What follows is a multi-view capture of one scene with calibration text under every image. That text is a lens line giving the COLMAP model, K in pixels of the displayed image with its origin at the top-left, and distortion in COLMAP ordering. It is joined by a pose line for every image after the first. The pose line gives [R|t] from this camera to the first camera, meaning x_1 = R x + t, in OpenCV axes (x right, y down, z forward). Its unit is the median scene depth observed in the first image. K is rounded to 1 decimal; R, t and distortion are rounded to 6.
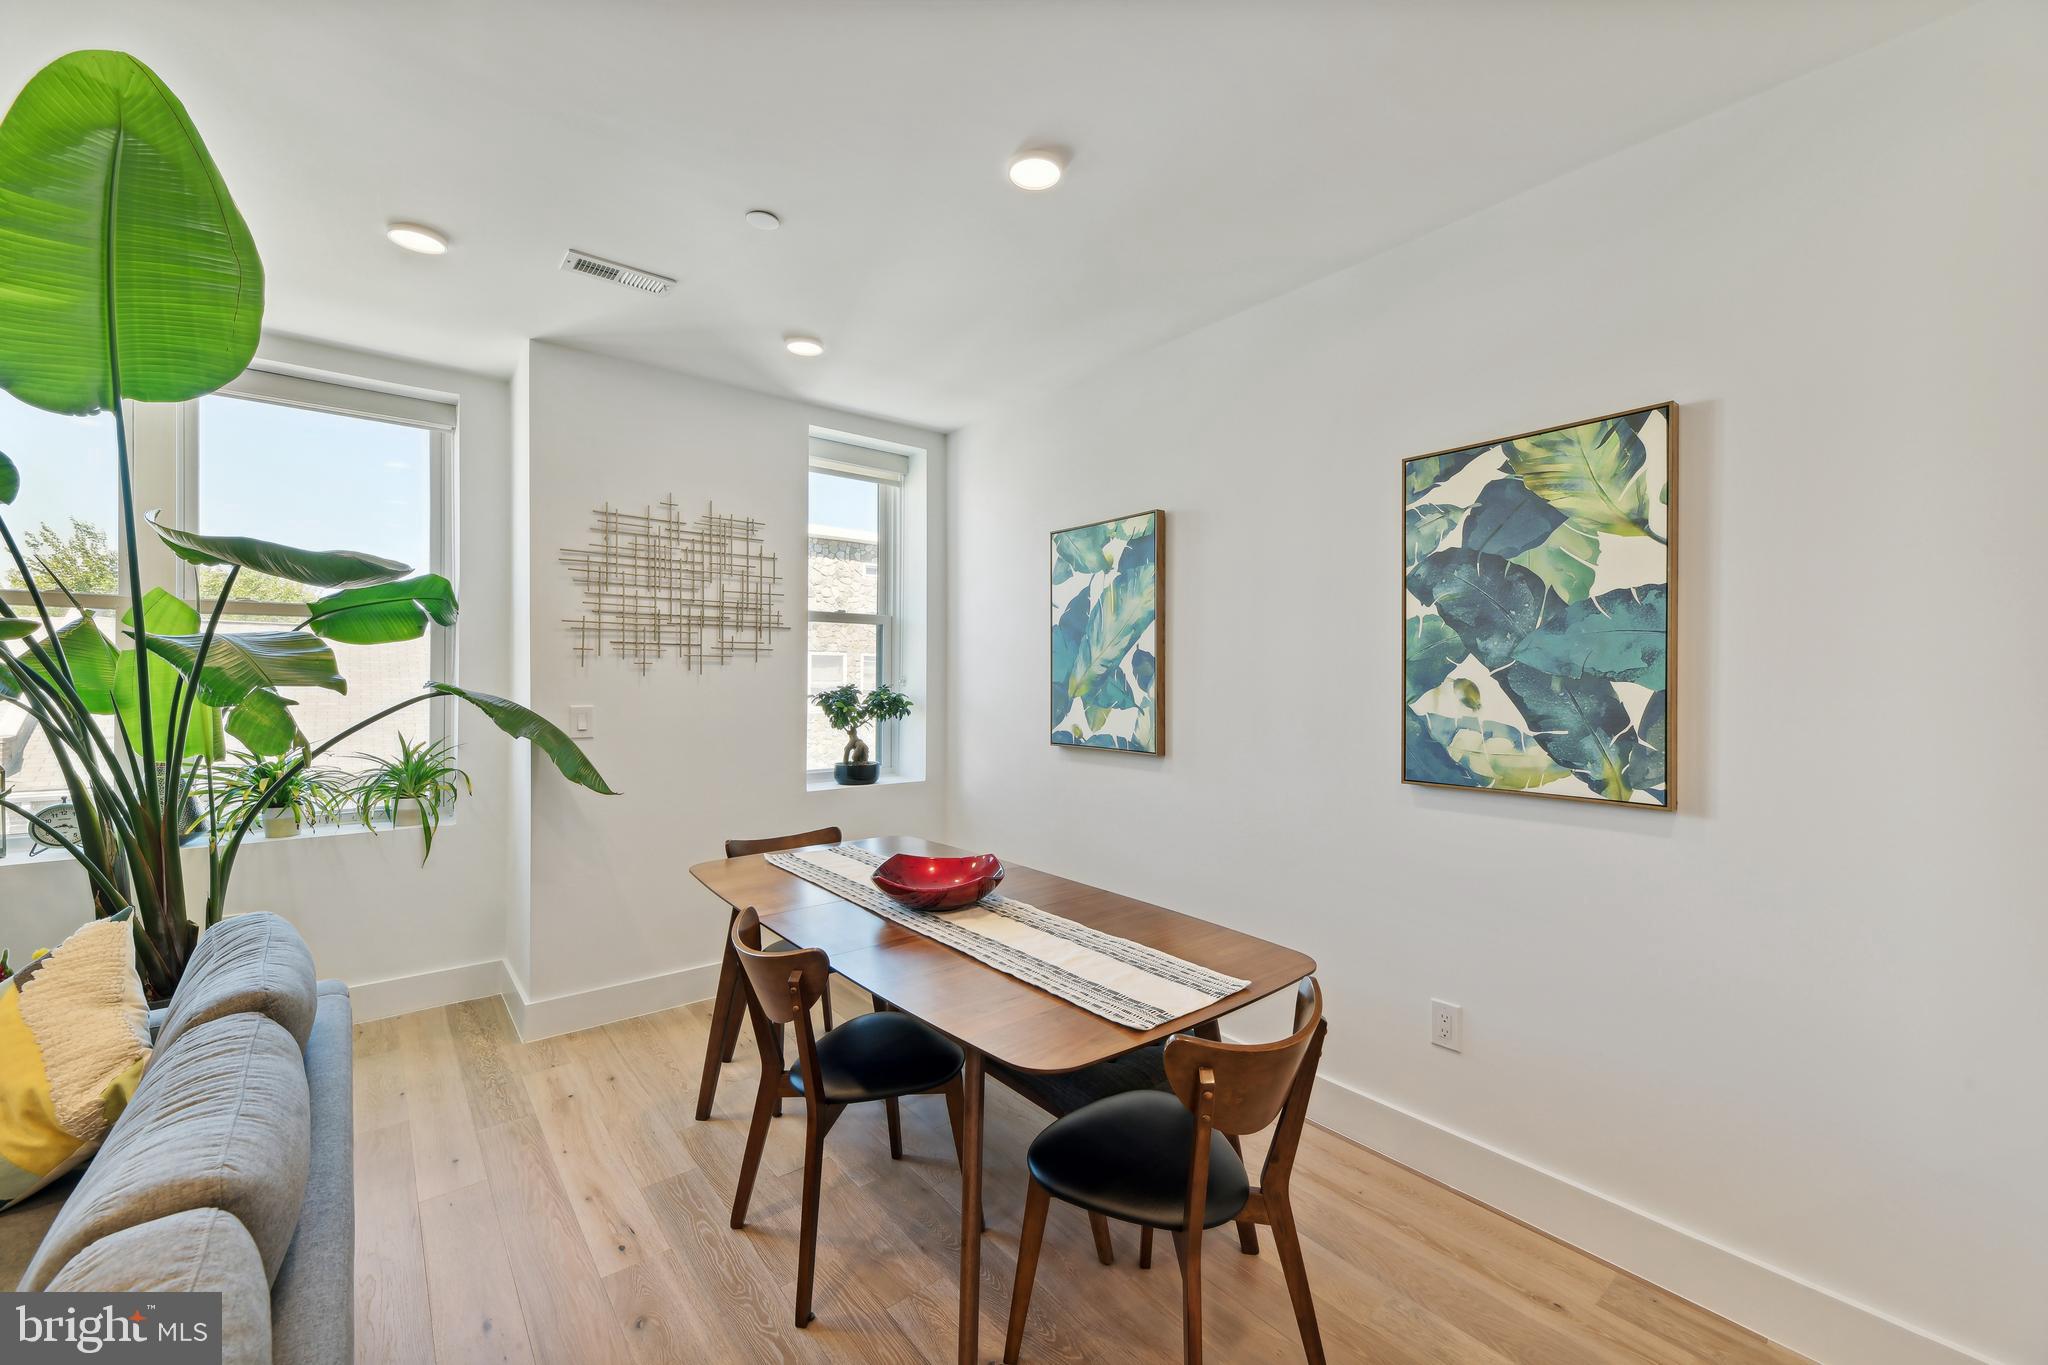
lens RADIAL K [[836.3, 0, 1044.3], [0, 836.3, 679.5], [0, 0, 1]] dist [0.011238, 0.000916]
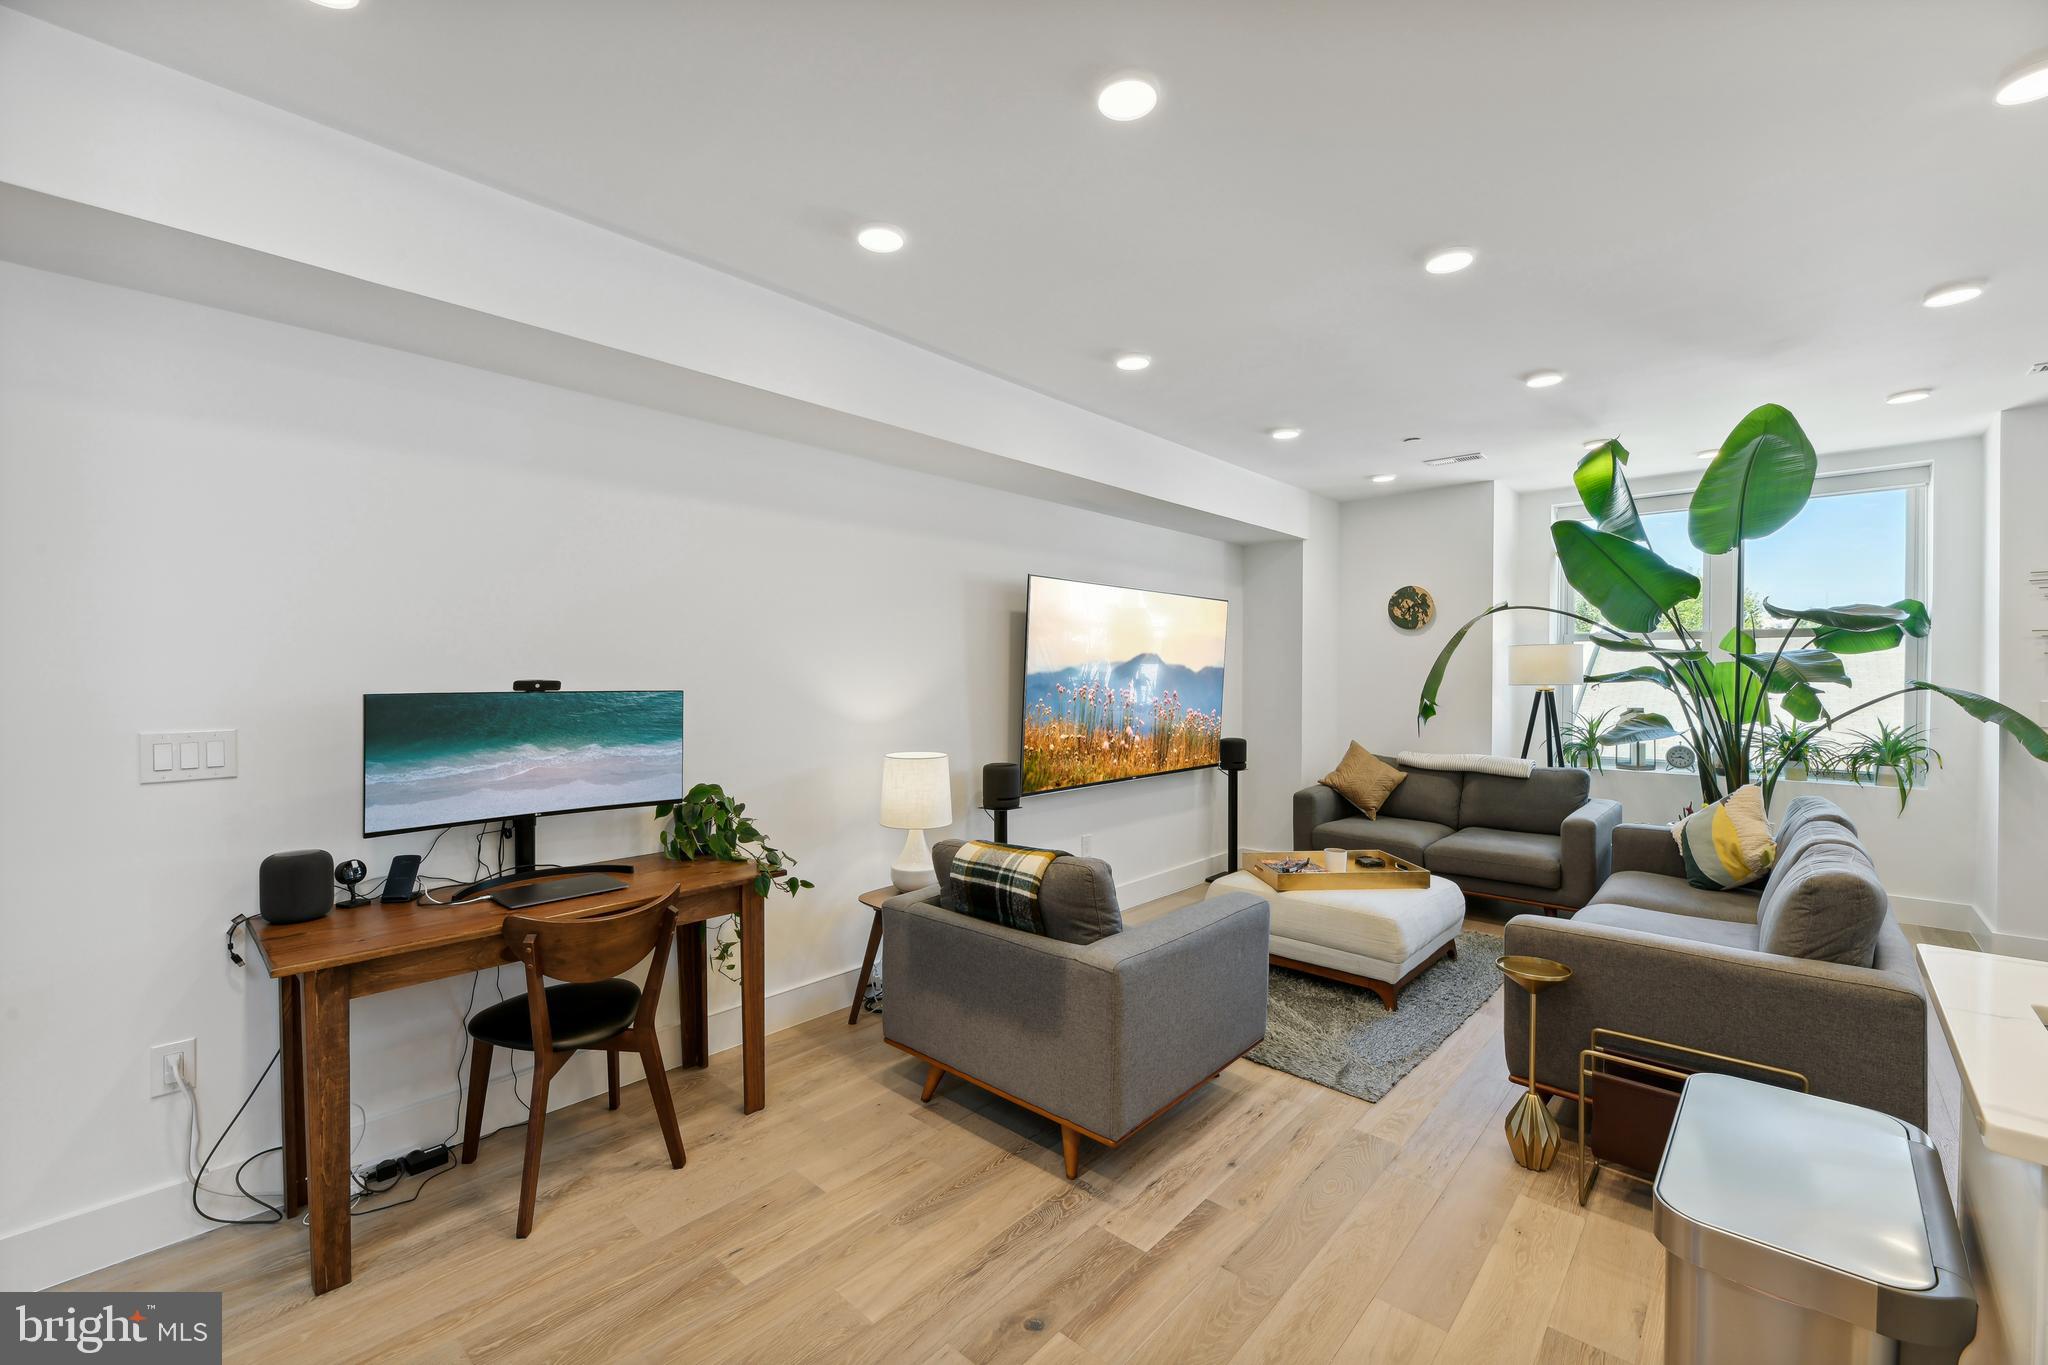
lens RADIAL K [[836.3, 0, 1064.5], [0, 836.3, 681.6], [0, 0, 1]] dist [0.011238, 0.000916]
pose [[0.174017, 0.001599, -0.984741, 0.379225], [-0.003342, 0.999994, 0.001033, 0.007410], [0.984737, 0.003112, 0.174021, -0.577581]]
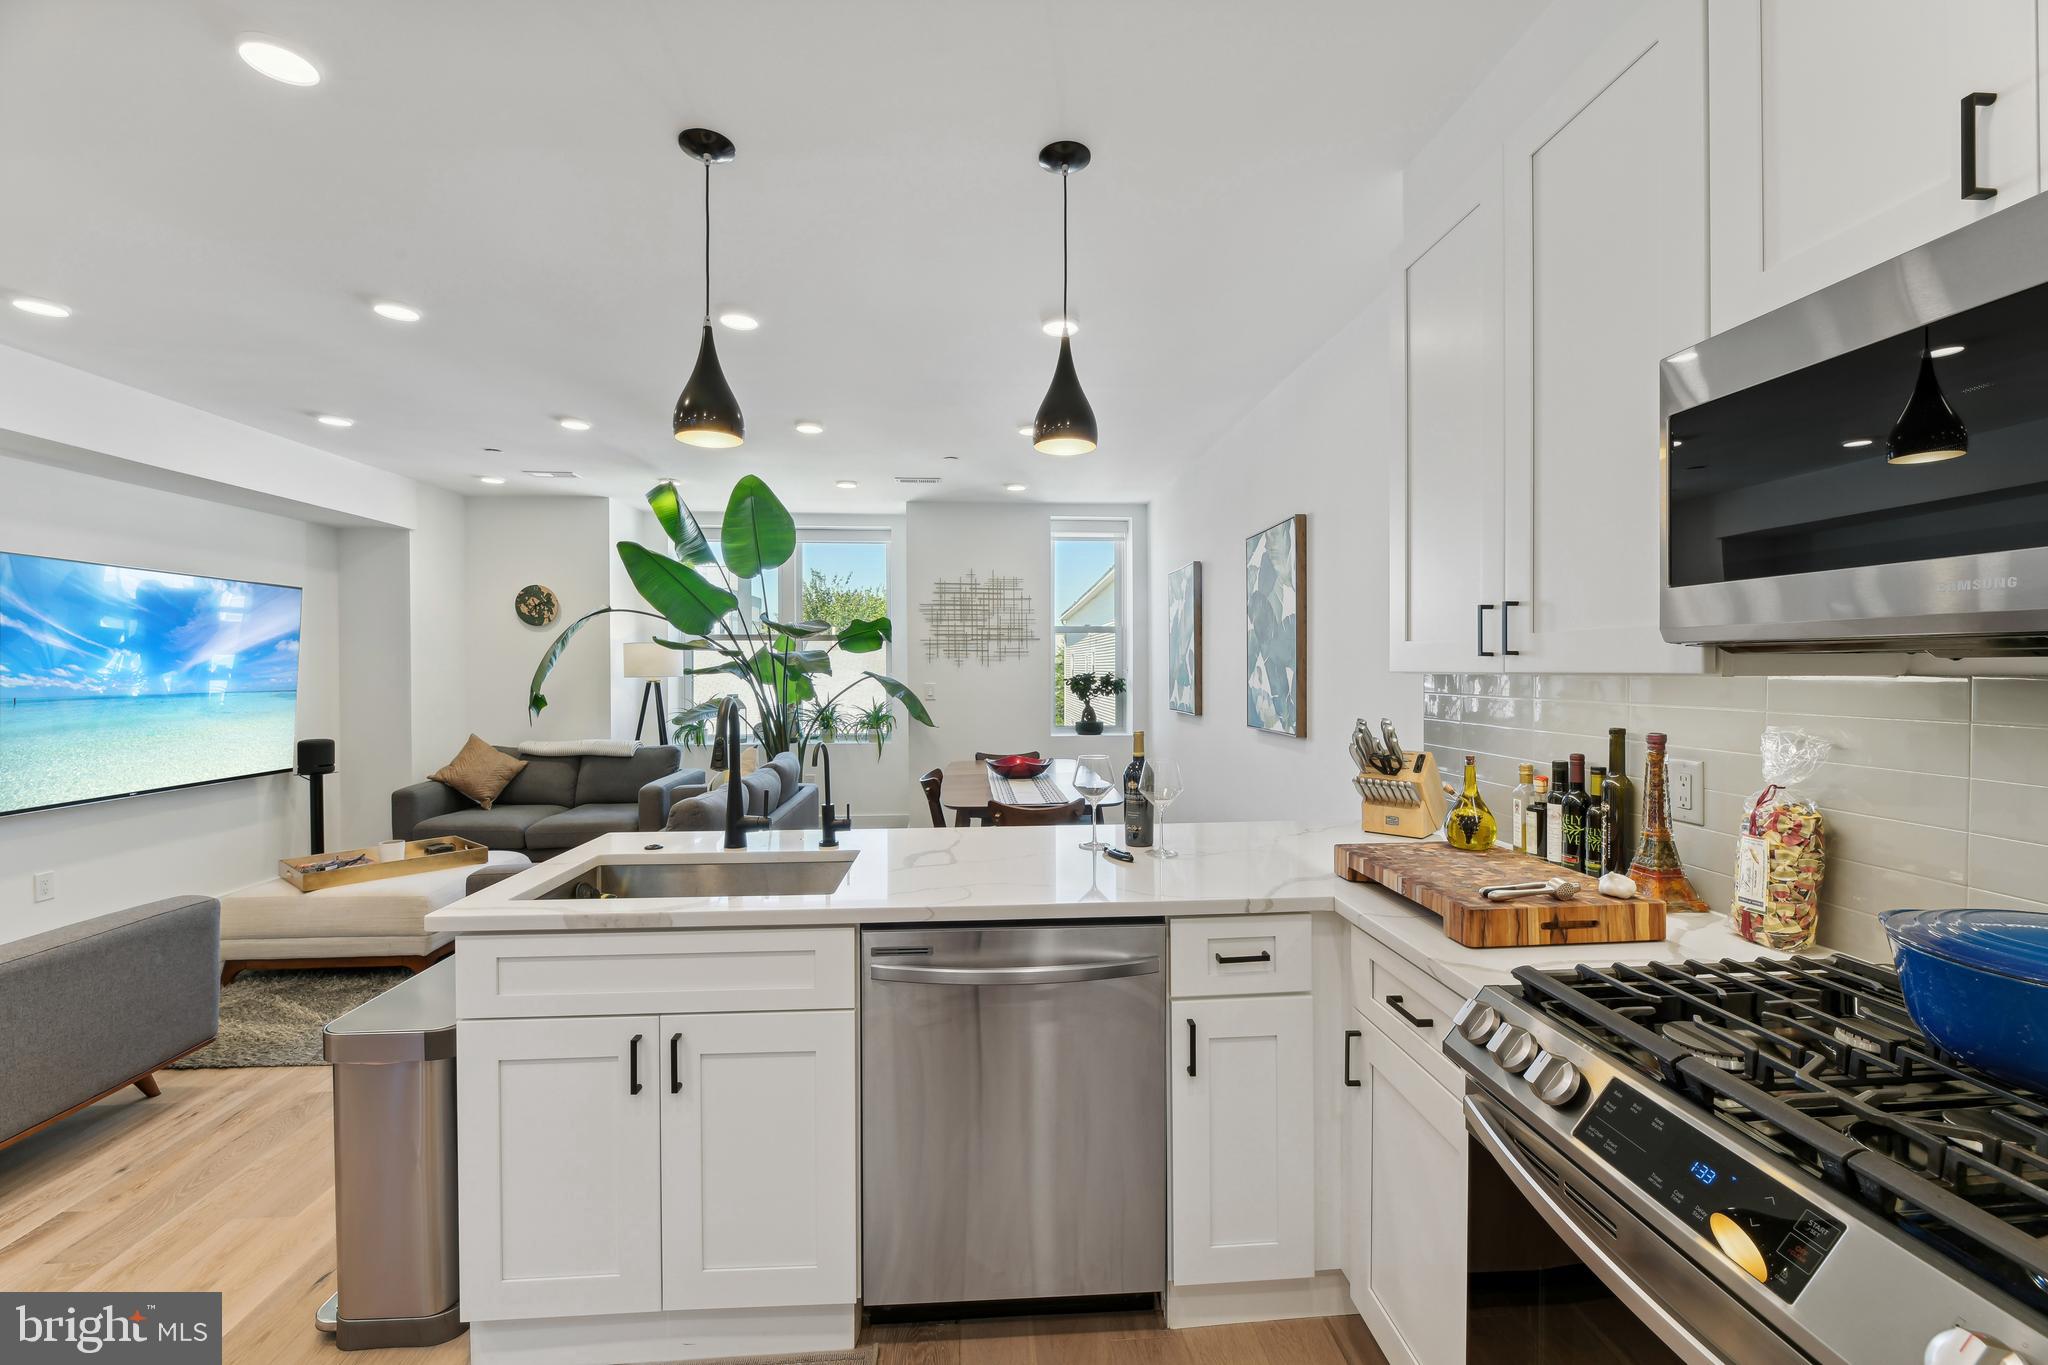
lens RADIAL K [[836.3, 0, 1004.4], [0, 836.3, 676.0], [0, 0, 1]] dist [0.011238, 0.000916]
pose [[0.806496, -0.000975, -0.591239, 0.706713], [0.005472, 0.999968, 0.005816, 0.004084], [0.591215, -0.007926, 0.806475, -0.449881]]
